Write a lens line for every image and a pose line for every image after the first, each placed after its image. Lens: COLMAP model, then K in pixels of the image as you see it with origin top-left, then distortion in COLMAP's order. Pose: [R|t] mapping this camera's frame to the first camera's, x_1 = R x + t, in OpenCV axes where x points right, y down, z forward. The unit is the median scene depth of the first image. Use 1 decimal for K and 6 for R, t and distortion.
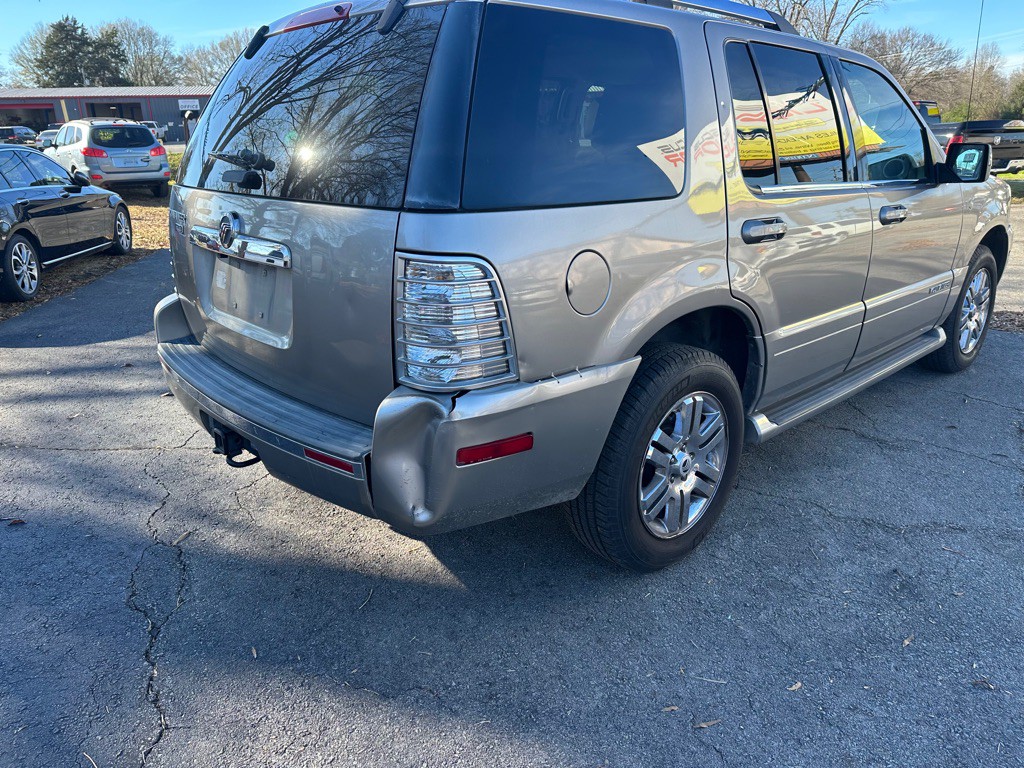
lens RADIAL K [[718.0, 0, 511.8], [0, 718.0, 378.1], [0, 0, 1]] dist [0.059942, -0.066054]
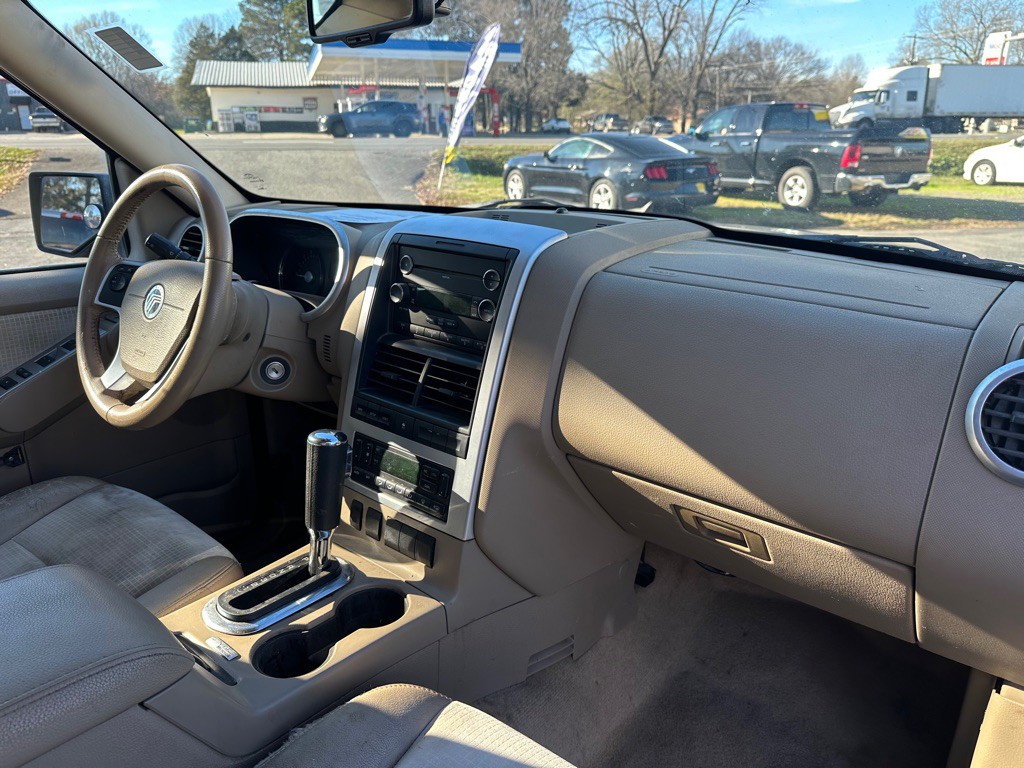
lens RADIAL K [[734.6, 0, 504.5], [0, 734.6, 378.3], [0, 0, 1]] dist [0.003868, -0.003181]
pose [[0.991077, -0.023104, 0.131270, 0.535831], [0.023189, 0.999731, 0.000881, -0.424880], [-0.131255, 0.002171, 0.991346, 1.217424]]
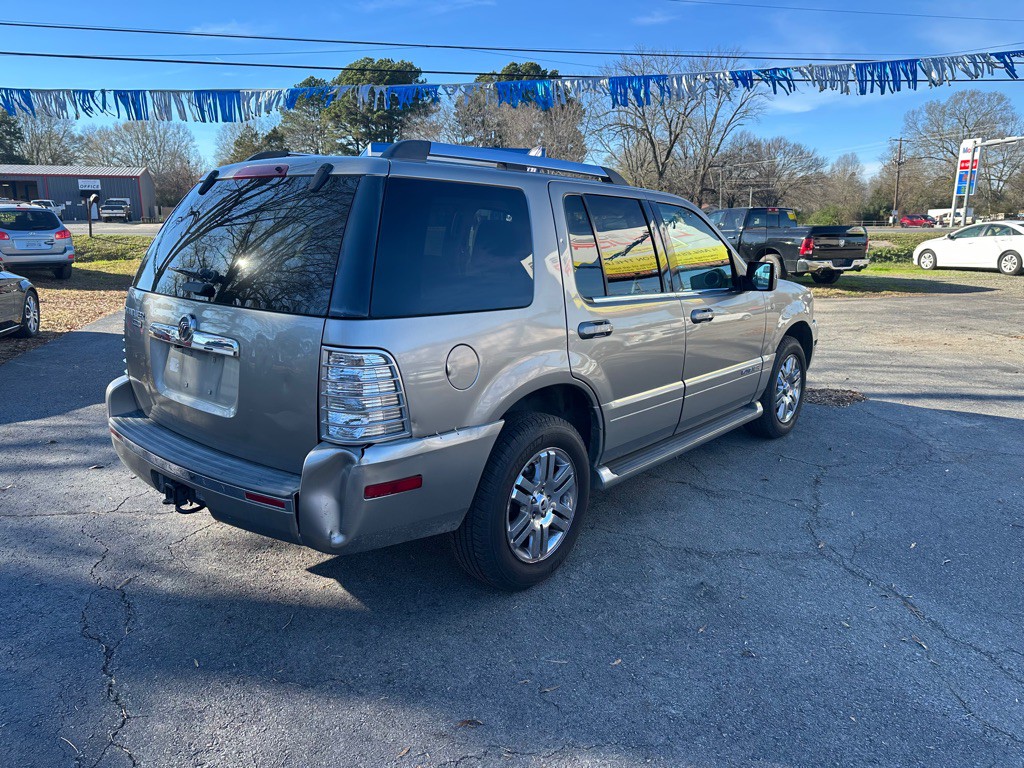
lens RADIAL K [[718.0, 0, 511.8], [0, 718.0, 378.1], [0, 0, 1]] dist [0.059942, -0.066054]
pose [[0.992432, -0.002208, 0.122779, 0.024555], [0.015863, 0.993767, -0.110344, 0.034688], [-0.121770, 0.111456, 0.986281, -0.296819]]
